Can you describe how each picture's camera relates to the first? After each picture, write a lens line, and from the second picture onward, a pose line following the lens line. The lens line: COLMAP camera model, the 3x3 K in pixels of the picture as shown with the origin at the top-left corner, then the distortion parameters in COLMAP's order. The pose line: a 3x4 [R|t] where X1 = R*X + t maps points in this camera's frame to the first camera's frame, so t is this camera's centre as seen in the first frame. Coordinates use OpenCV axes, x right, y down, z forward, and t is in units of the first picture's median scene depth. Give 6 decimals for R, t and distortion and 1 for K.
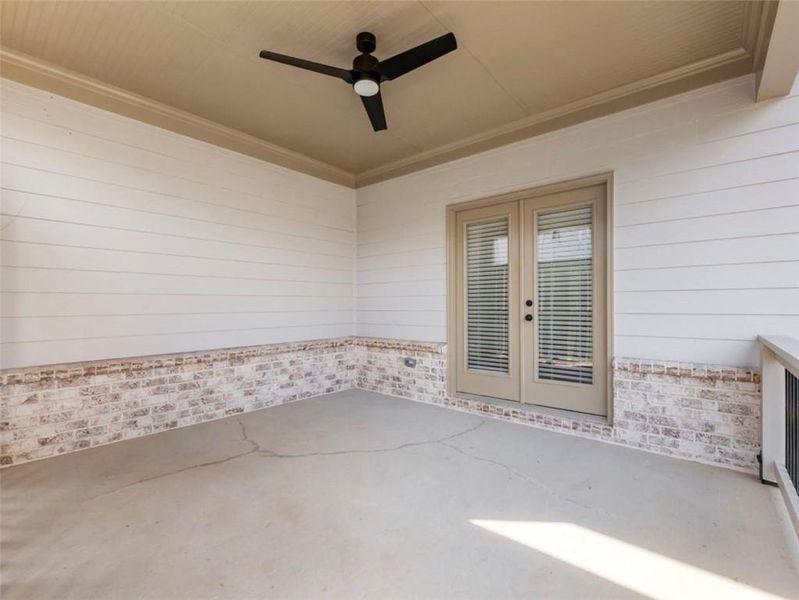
lens RADIAL K [[375.2, 0, 402.1], [0, 375.2, 301.8], [0, 0, 1]] dist [0.005298, 0.000264]
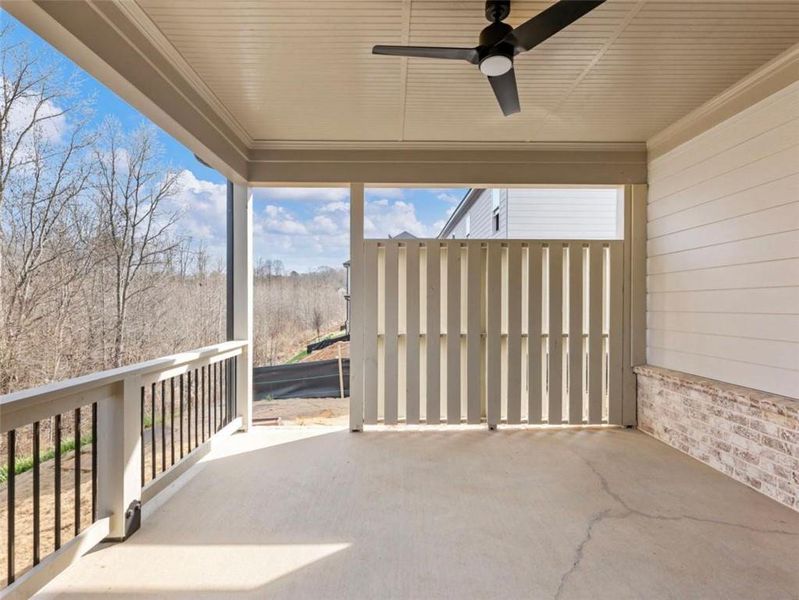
lens RADIAL K [[375.2, 0, 400.0], [0, 375.2, 304.0], [0, 0, 1]] dist [0.005298, 0.000264]
pose [[-0.758530, 0.003810, -0.651627, 0.465196], [0.007901, 0.999963, -0.003351, -0.044964], [0.651590, -0.007691, -0.758532, 1.177199]]
